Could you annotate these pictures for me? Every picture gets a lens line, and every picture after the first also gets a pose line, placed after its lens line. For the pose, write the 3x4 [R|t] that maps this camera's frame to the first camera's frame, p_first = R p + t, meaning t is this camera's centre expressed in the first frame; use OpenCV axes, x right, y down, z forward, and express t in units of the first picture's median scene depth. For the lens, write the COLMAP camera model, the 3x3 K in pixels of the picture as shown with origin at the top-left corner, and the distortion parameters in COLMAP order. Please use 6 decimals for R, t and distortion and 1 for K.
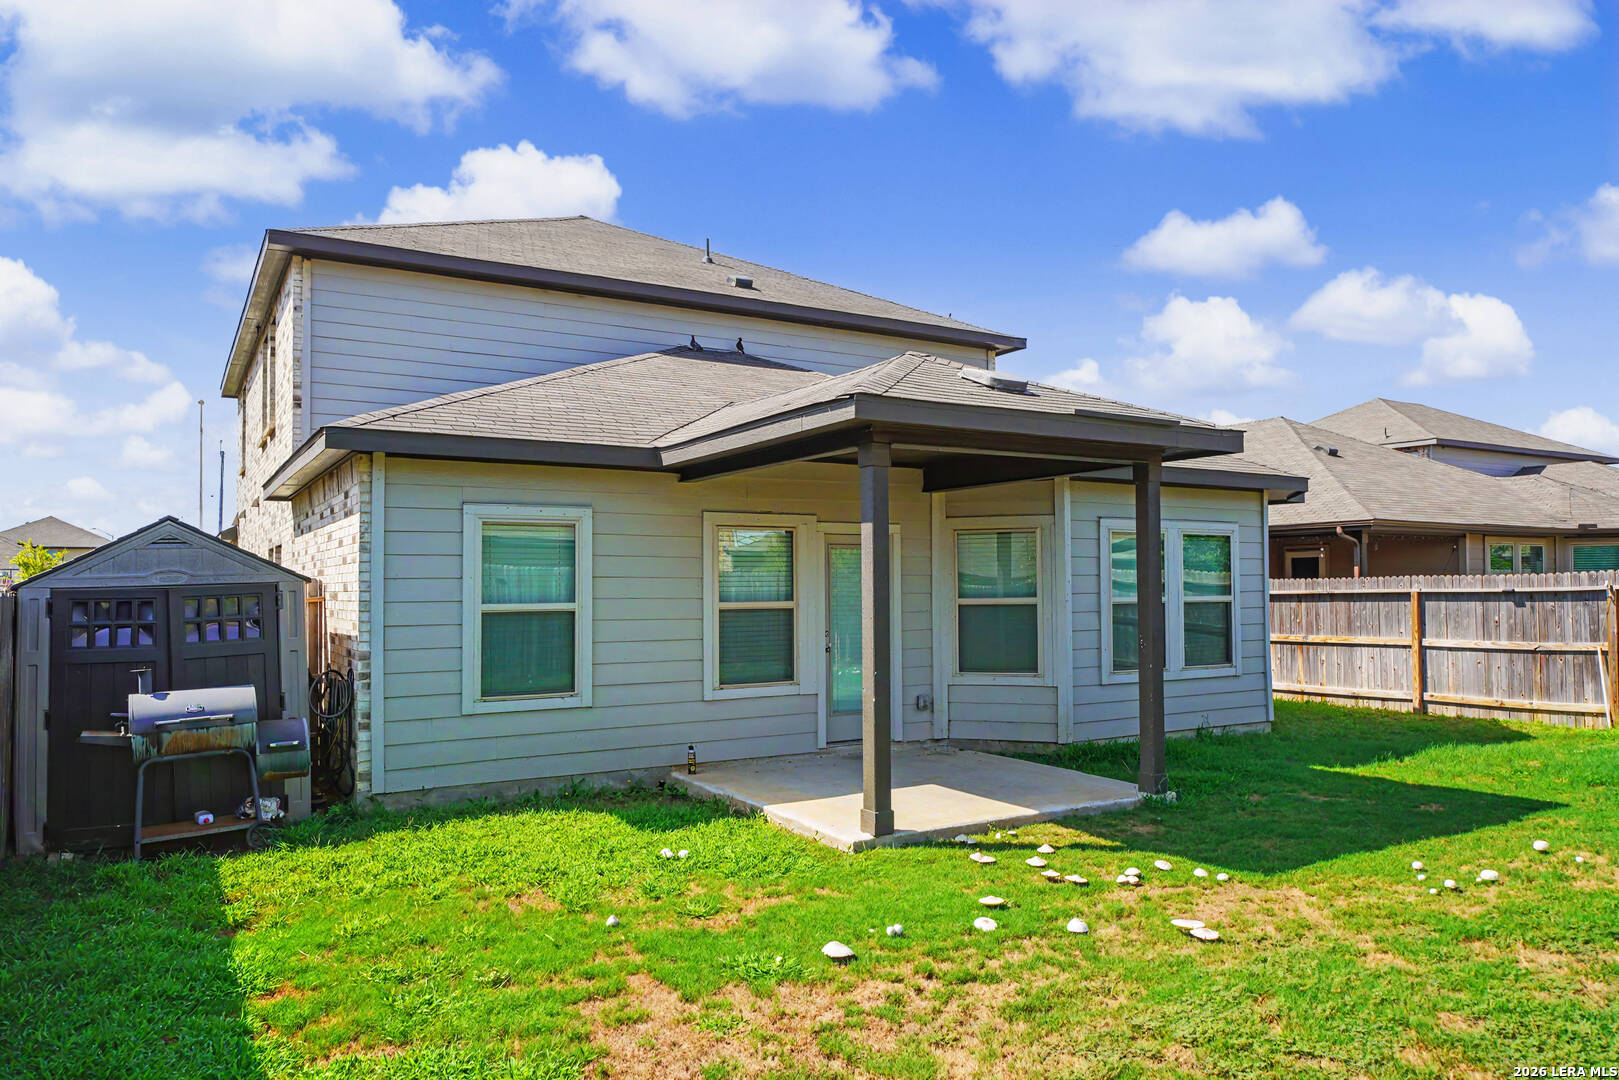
lens RADIAL K [[1084.2, 0, 795.2], [0, 1084.2, 545.7], [0, 0, 1]] dist [-0.003189, 0.002853]
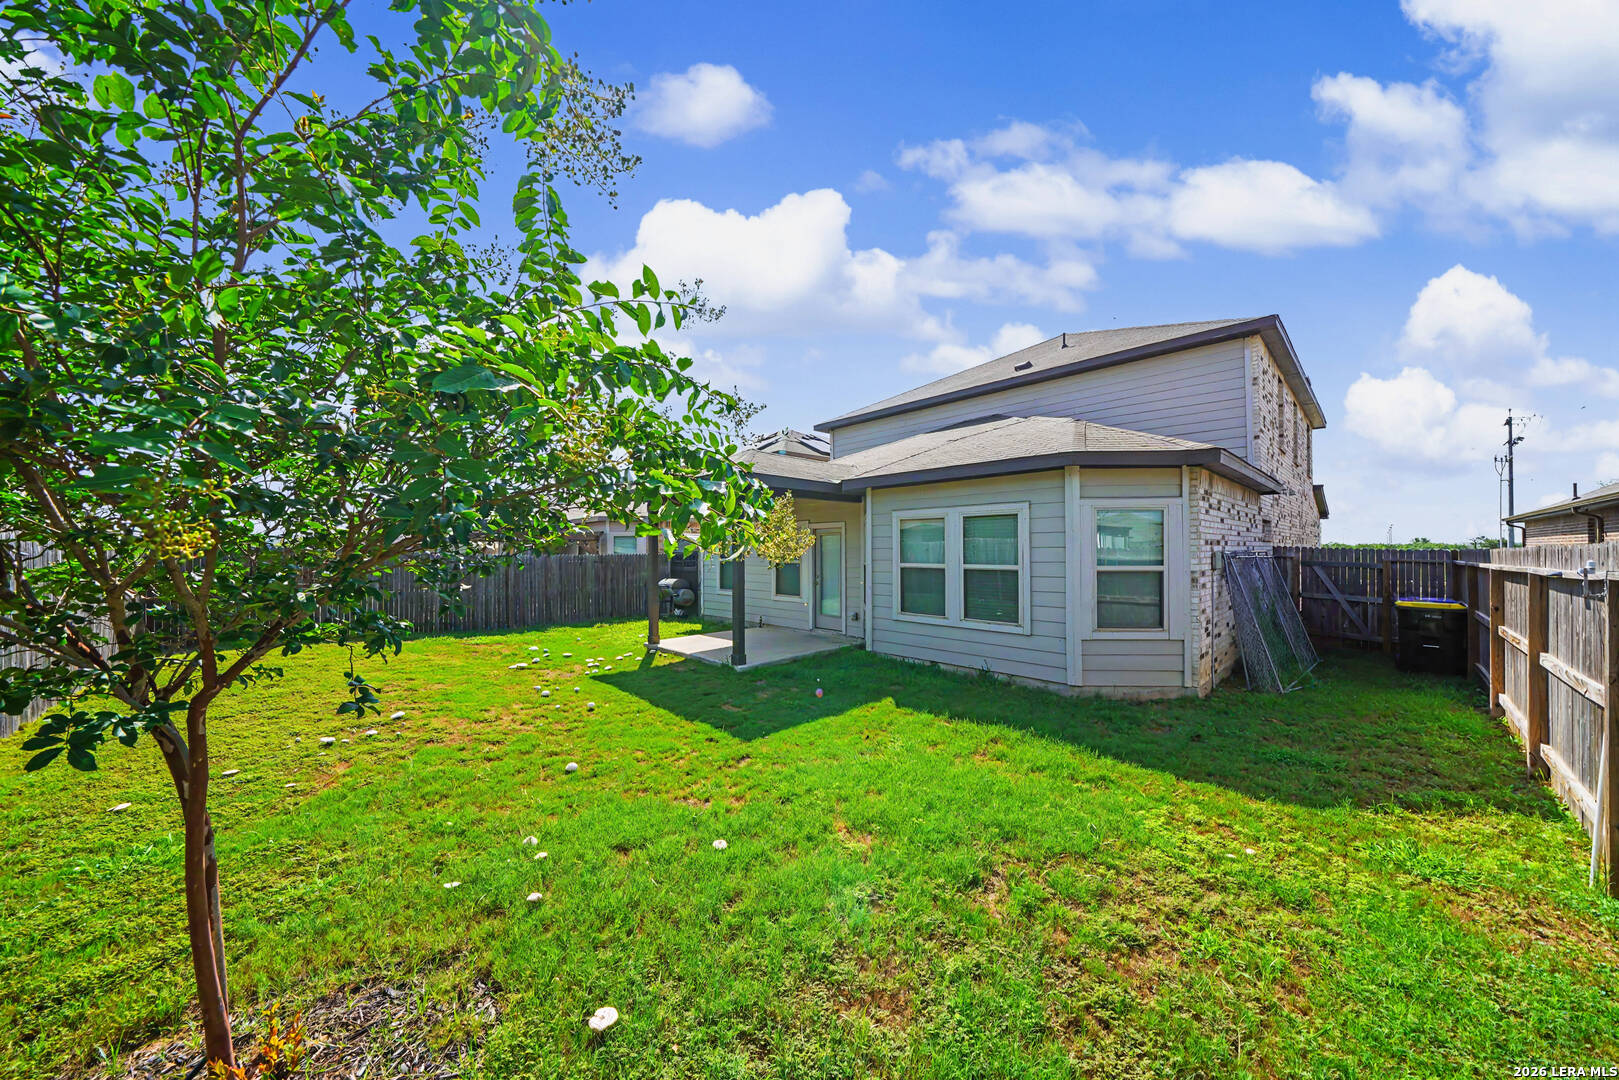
lens RADIAL K [[546.9, 0, 798.4], [0, 546.9, 545.6], [0, 0, 1]] dist [-0.001344, -0.000388]
pose [[0.217143, -0.001165, -0.976139, 0.830426], [0.041646, 0.999100, 0.008072, 0.009239], [0.975251, -0.042405, 0.216996, 0.578823]]
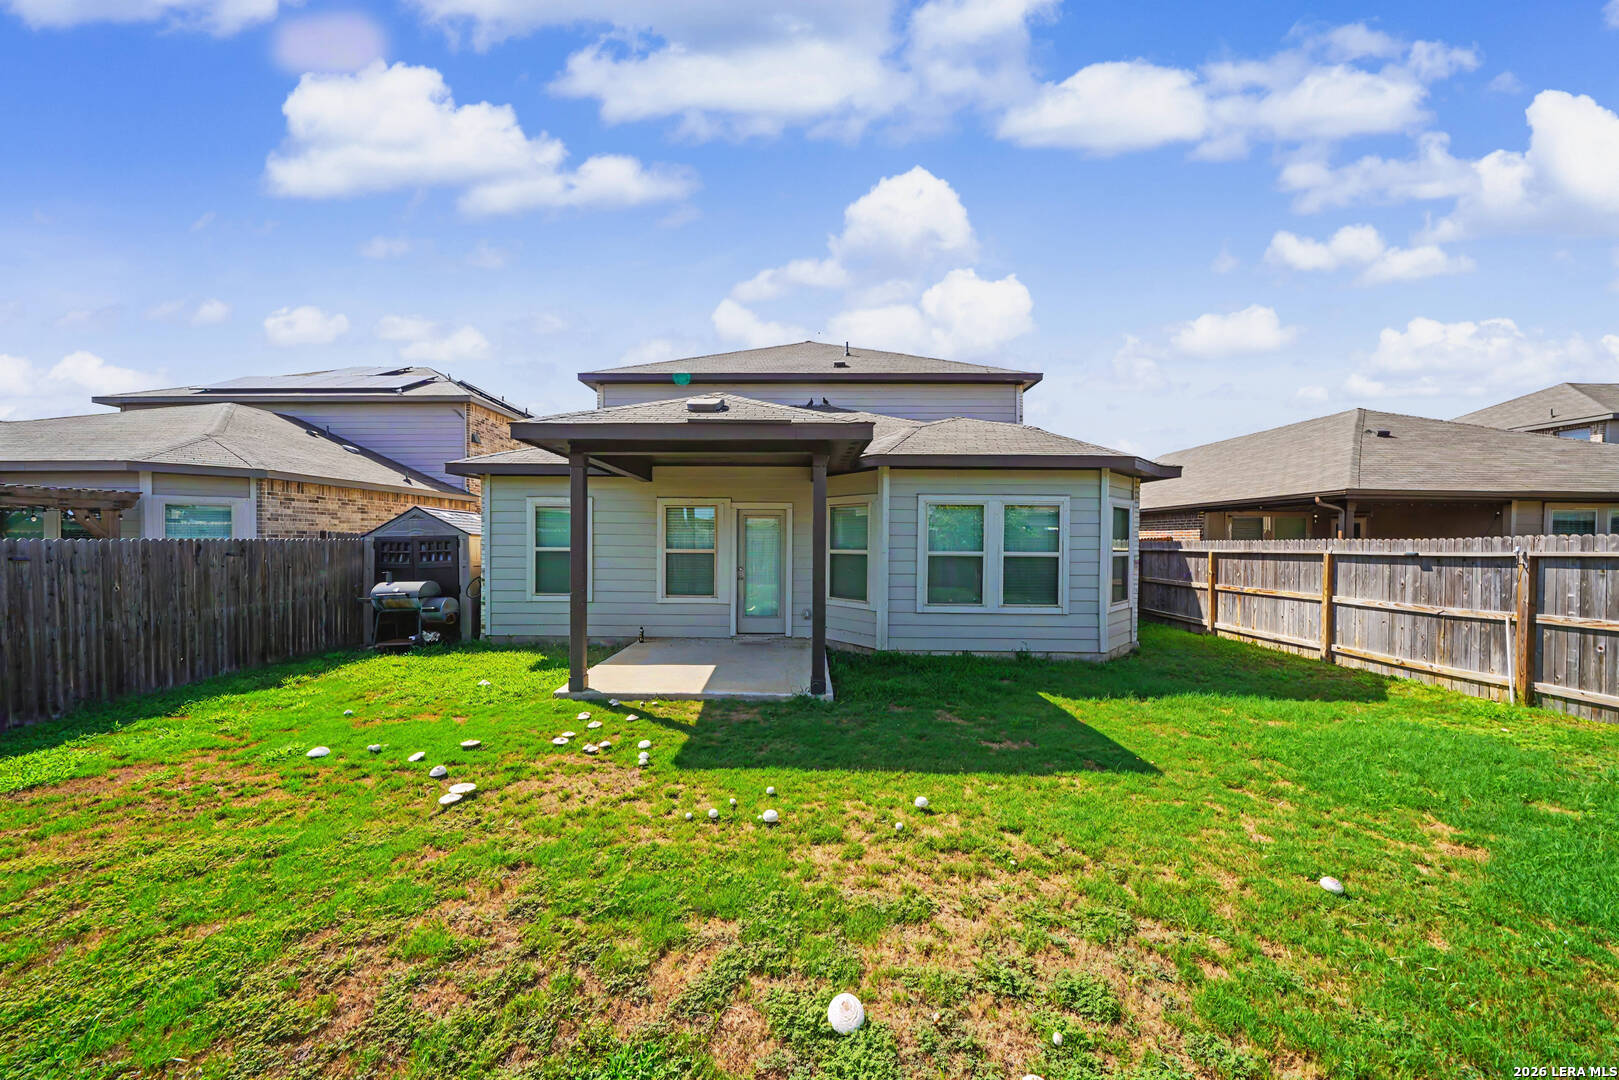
lens RADIAL K [[546.9, 0, 798.4], [0, 546.9, 545.6], [0, 0, 1]] dist [-0.001344, -0.000388]
pose [[0.852900, 0.018269, -0.521755, 0.429147], [0.007289, 0.998873, 0.046890, 0.004773], [0.522024, -0.043795, 0.851806, 0.256992]]
